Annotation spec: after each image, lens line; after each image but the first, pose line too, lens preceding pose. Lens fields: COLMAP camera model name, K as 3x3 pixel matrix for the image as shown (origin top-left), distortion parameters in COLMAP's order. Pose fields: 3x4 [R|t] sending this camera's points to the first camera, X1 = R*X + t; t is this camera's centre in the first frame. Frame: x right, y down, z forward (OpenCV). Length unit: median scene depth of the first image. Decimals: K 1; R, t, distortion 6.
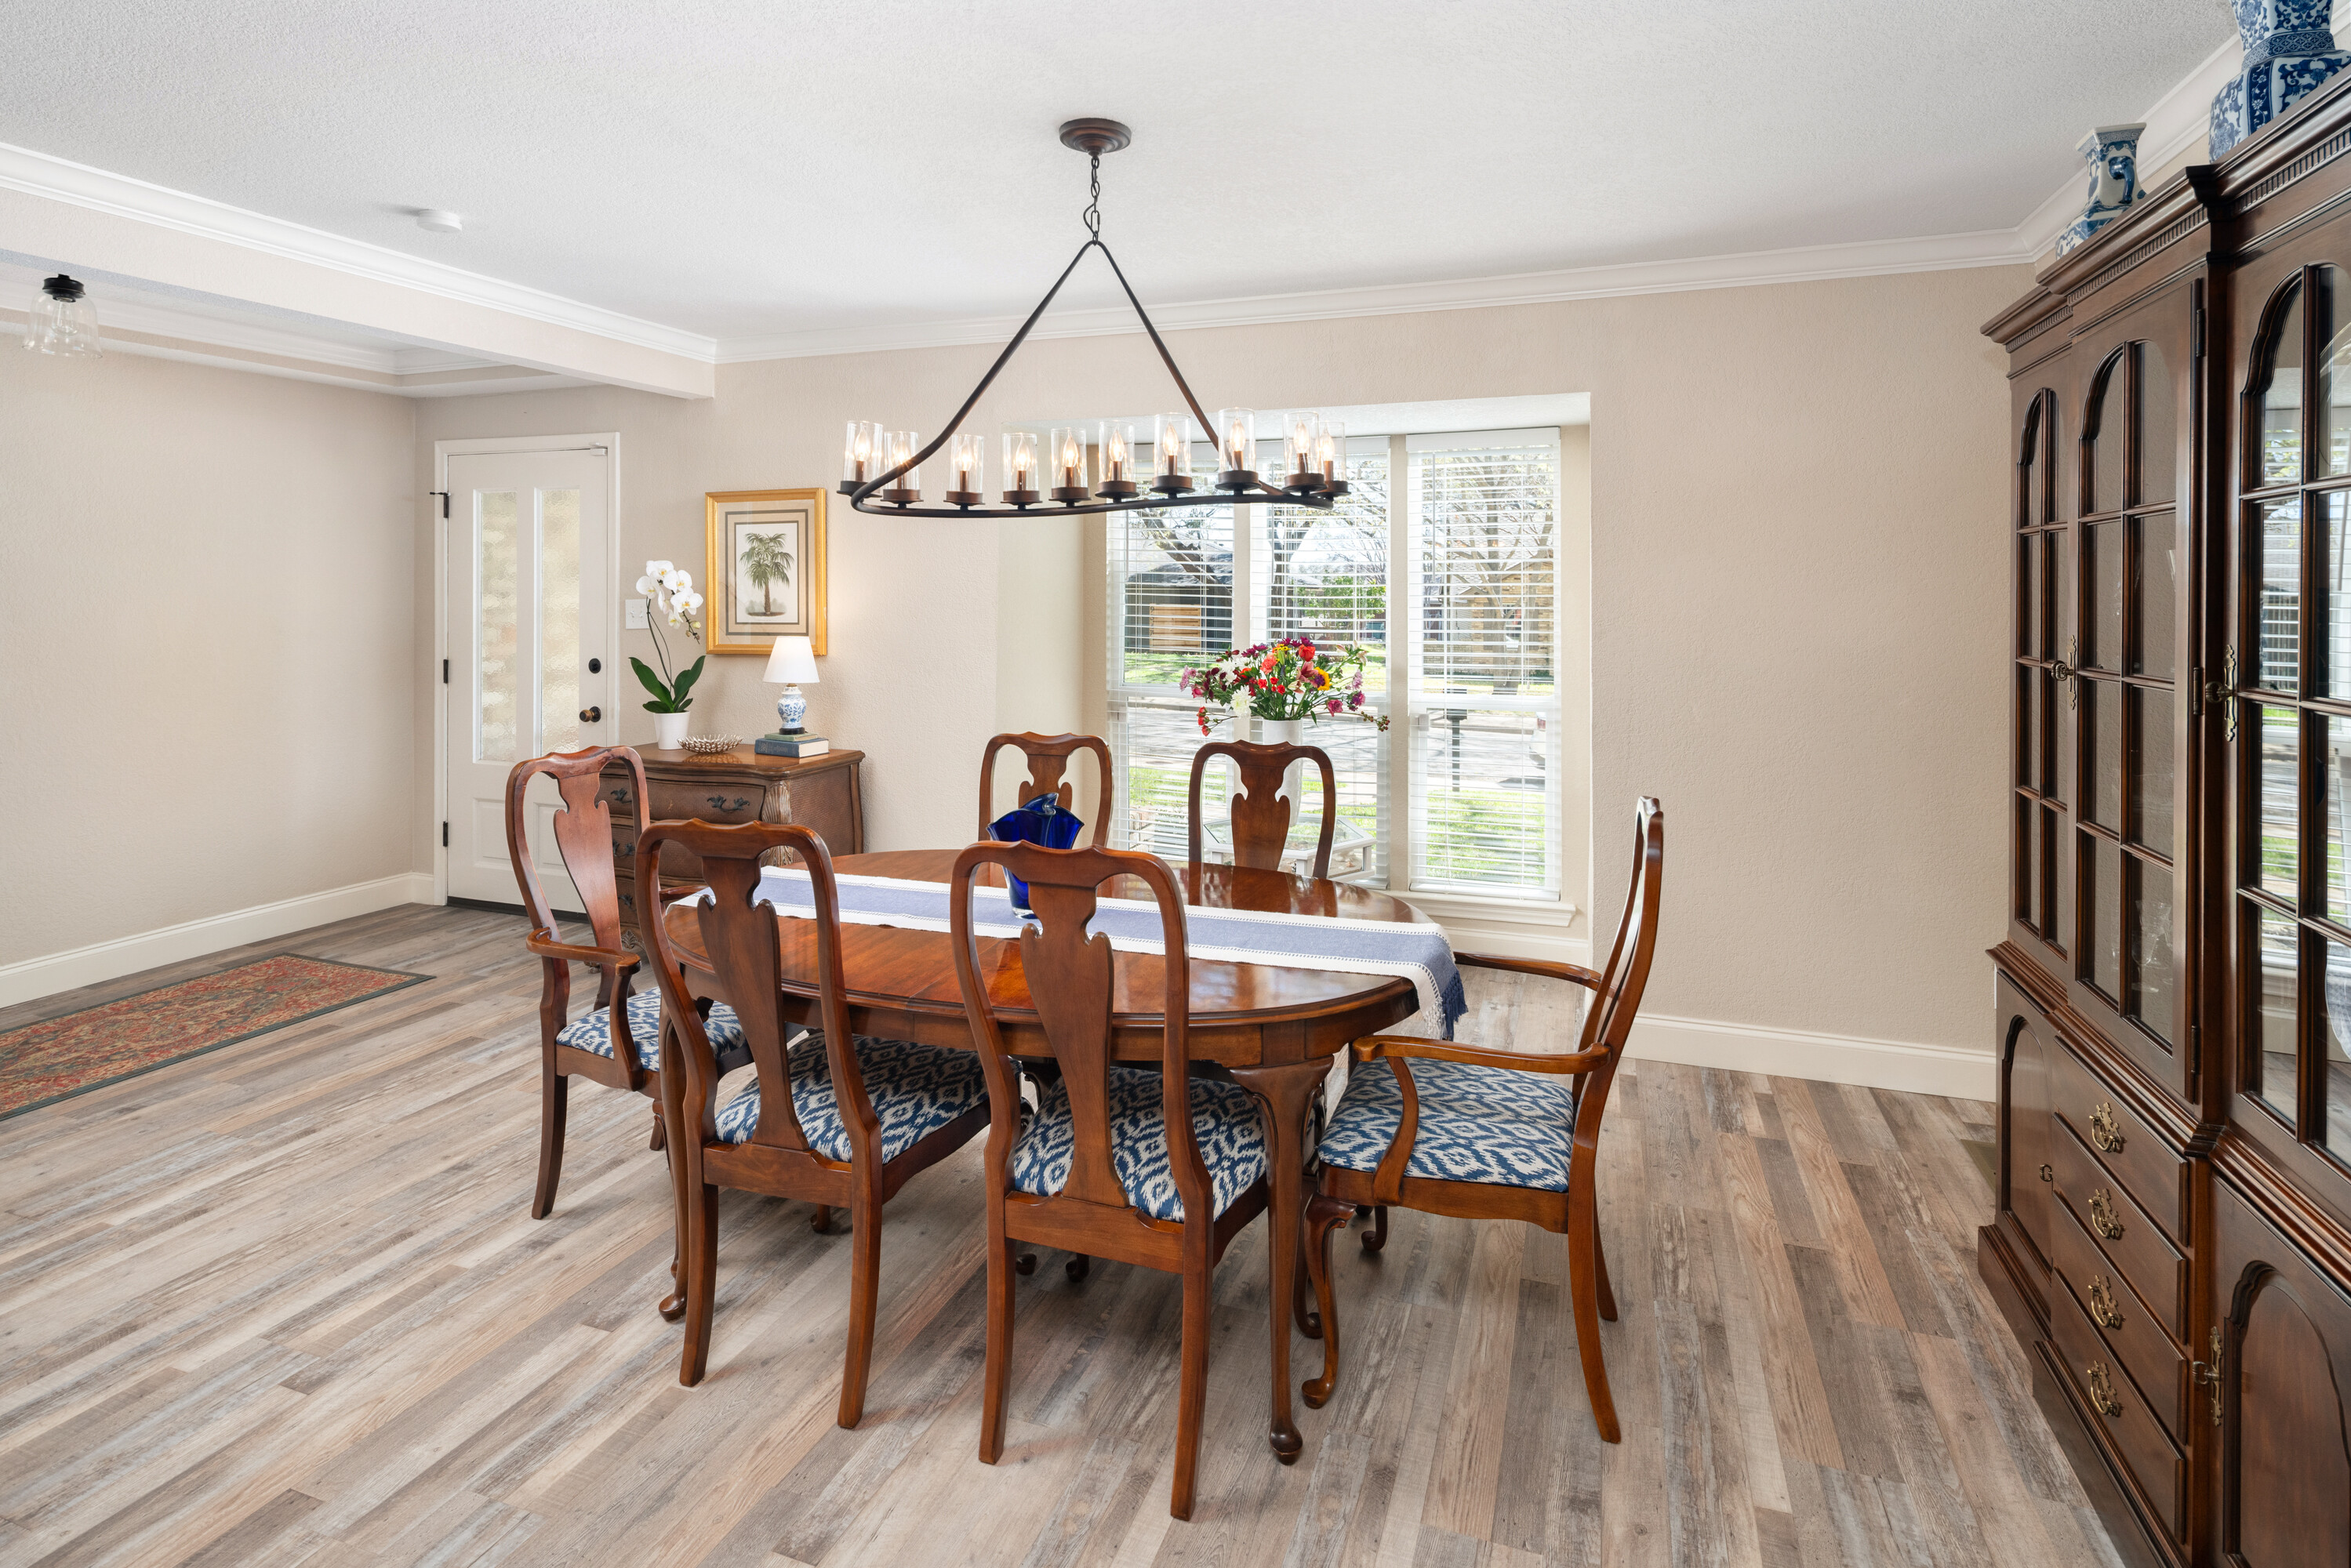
lens RADIAL K [[1159.6, 0, 1196.0], [0, 1159.6, 601.5], [0, 0, 1]] dist [0.000589, -0.001413]
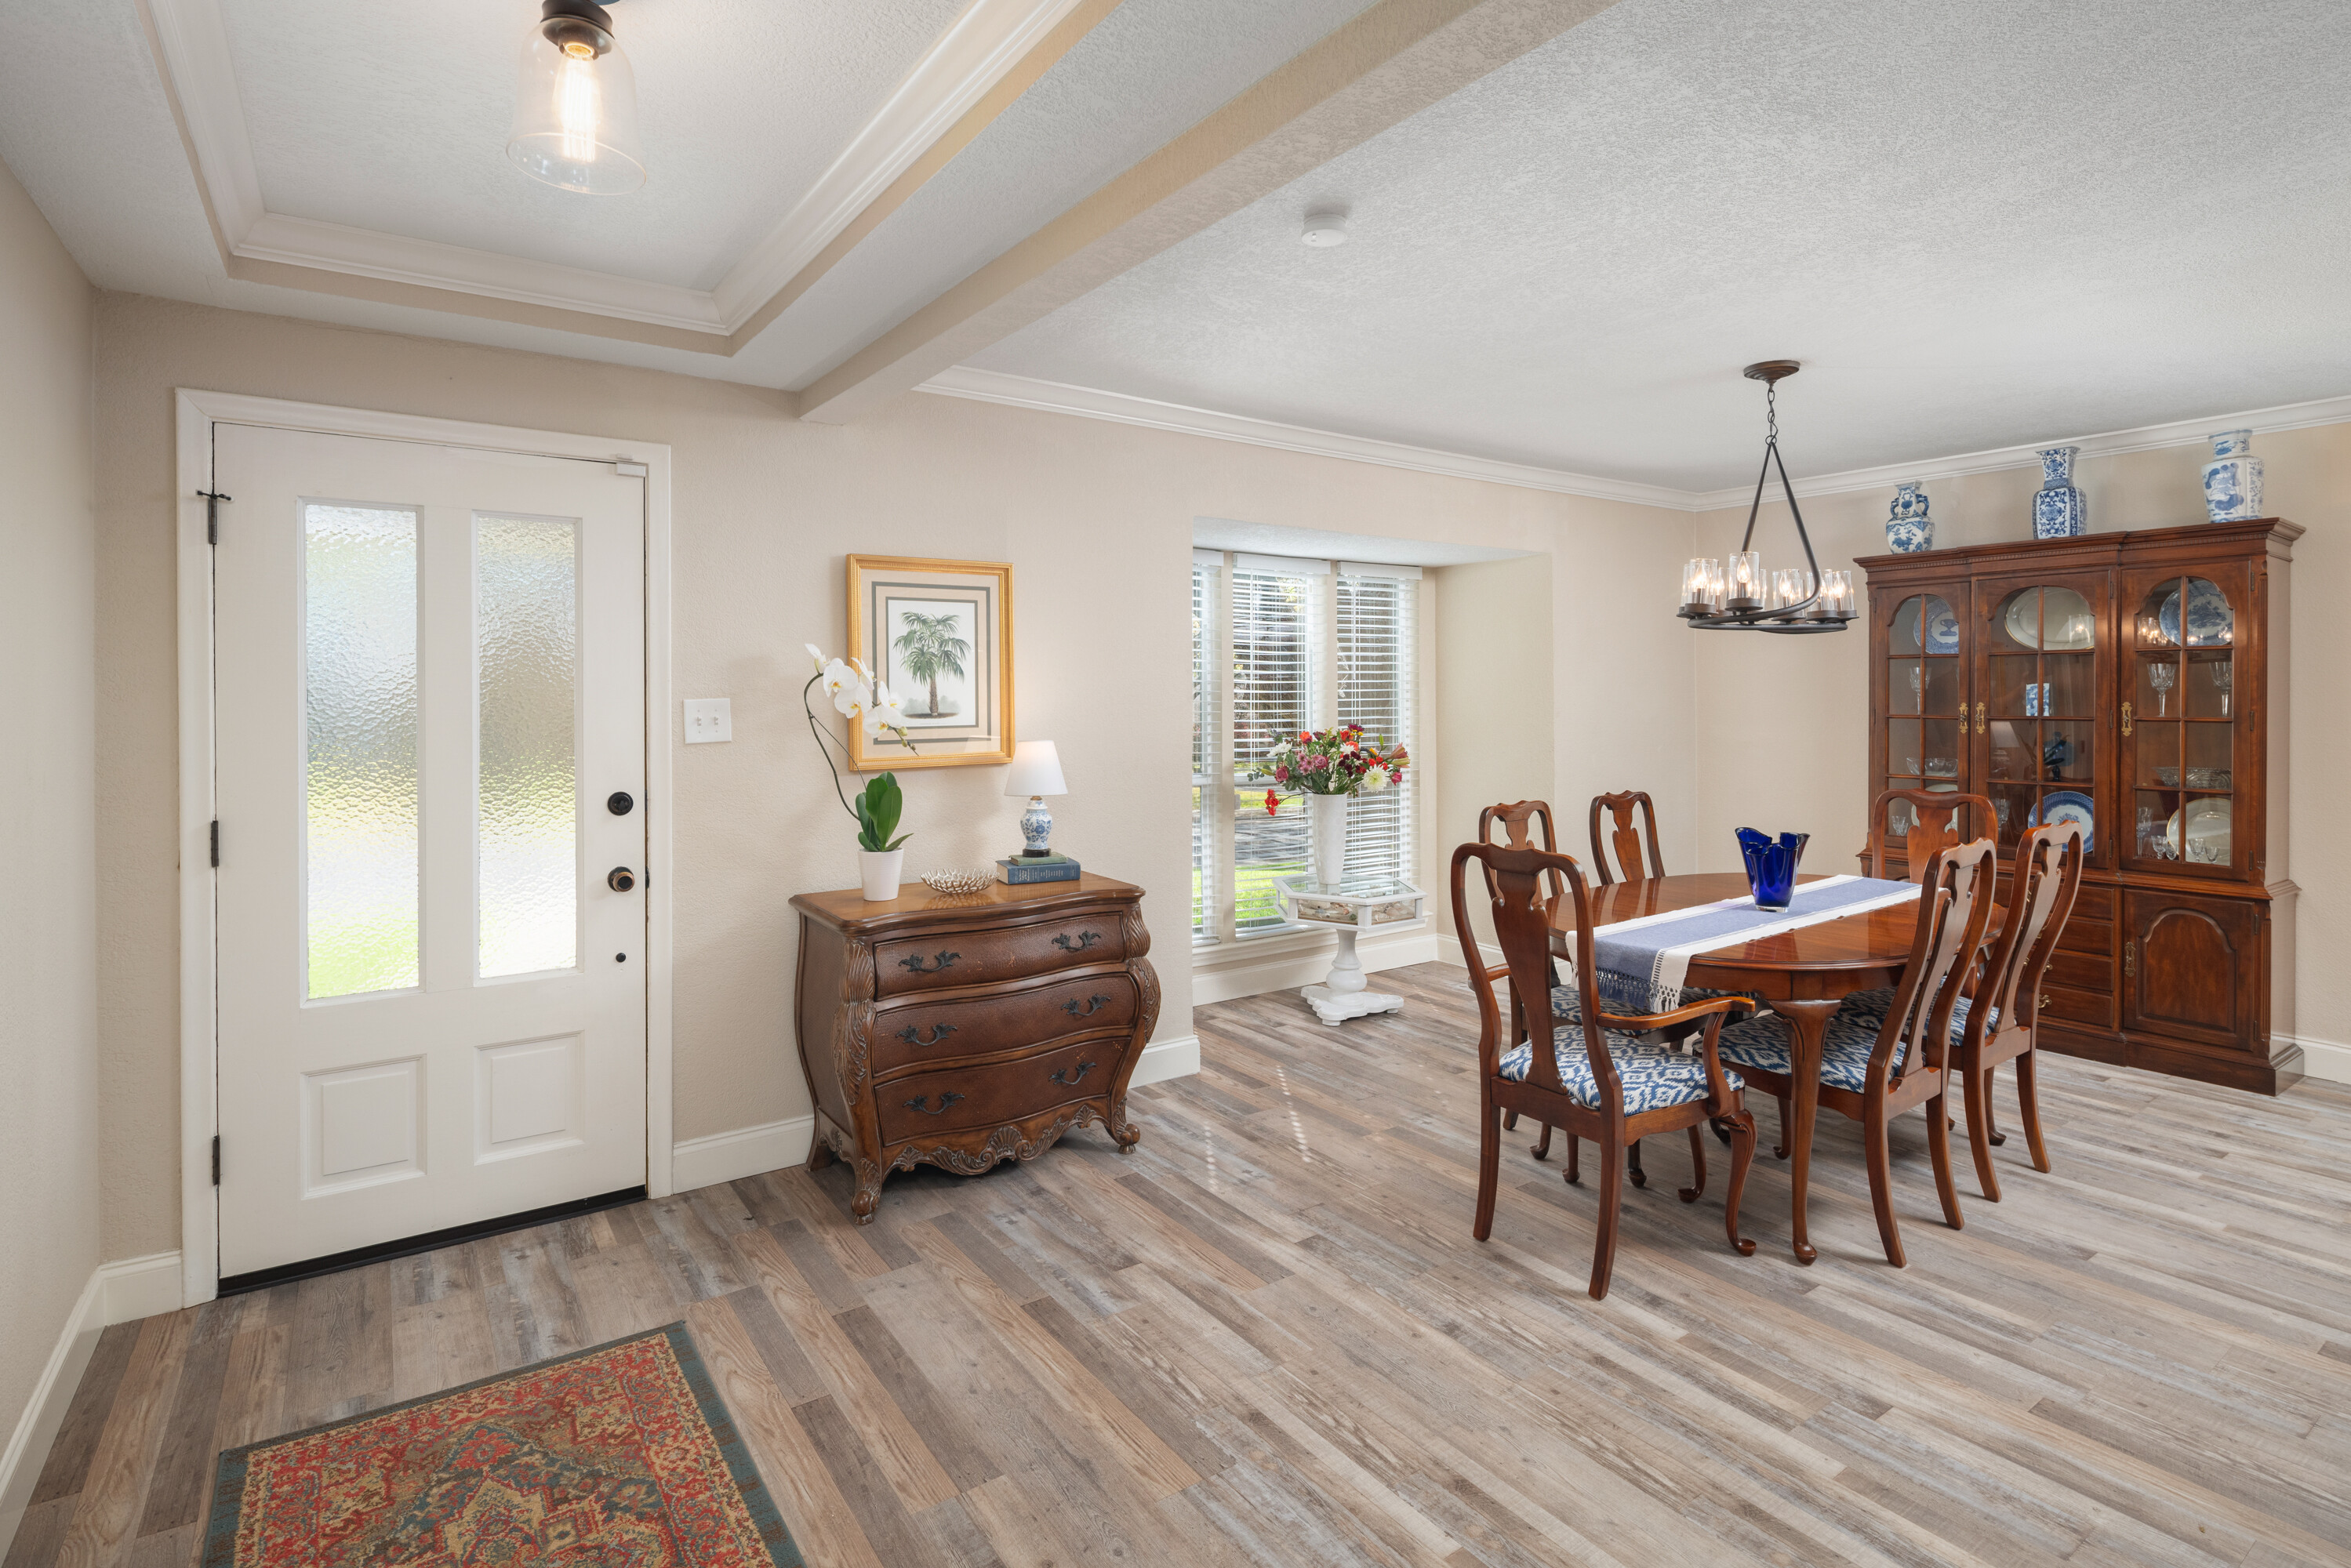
lens RADIAL K [[1159.6, 0, 1160.1], [0, 1159.6, 707.9], [0, 0, 1]] dist [0.000589, -0.001413]
pose [[0.587205, -0.010959, 0.809364, -0.921682], [0.008035, 0.999938, 0.007710, 0.000773], [-0.809398, 0.001976, 0.587257, 0.407627]]
